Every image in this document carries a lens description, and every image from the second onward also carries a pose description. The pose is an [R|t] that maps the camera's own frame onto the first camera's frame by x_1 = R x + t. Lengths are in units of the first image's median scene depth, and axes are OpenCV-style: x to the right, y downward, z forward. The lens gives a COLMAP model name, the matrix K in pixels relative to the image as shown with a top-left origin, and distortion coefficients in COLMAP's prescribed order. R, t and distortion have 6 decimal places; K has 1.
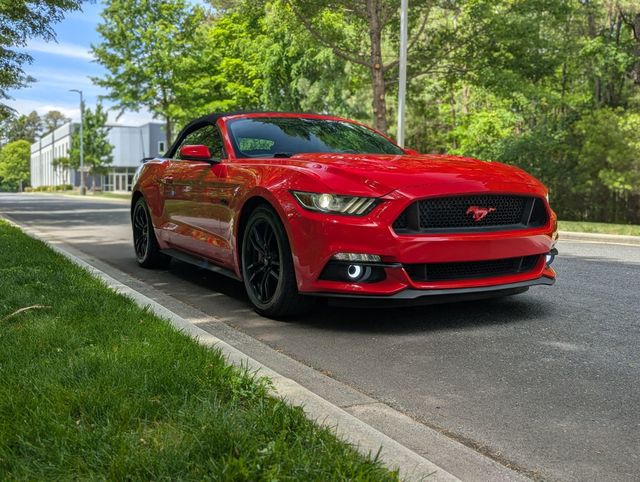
lens RADIAL K [[680.1, 0, 318.4], [0, 680.1, 237.6], [0, 0, 1]] dist [0.049660, -0.010028]
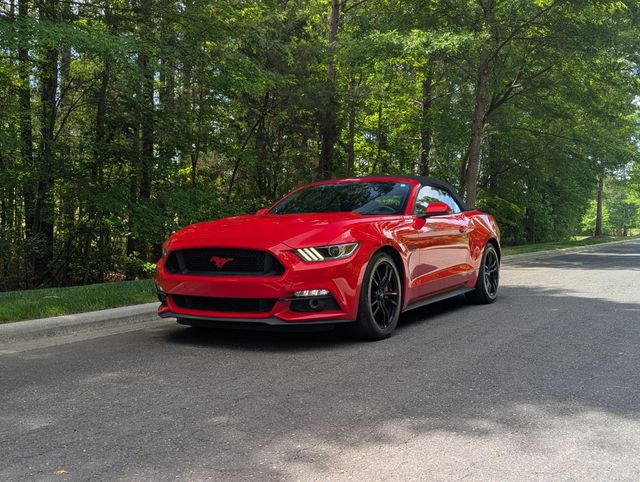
lens RADIAL K [[680.1, 0, 318.4], [0, 680.1, 237.6], [0, 0, 1]] dist [0.049660, -0.010028]
pose [[0.532654, 0.005748, -0.846314, 0.099778], [-0.054667, 0.998122, -0.027627, -0.003857], [0.844566, 0.060982, 0.531968, 0.030698]]
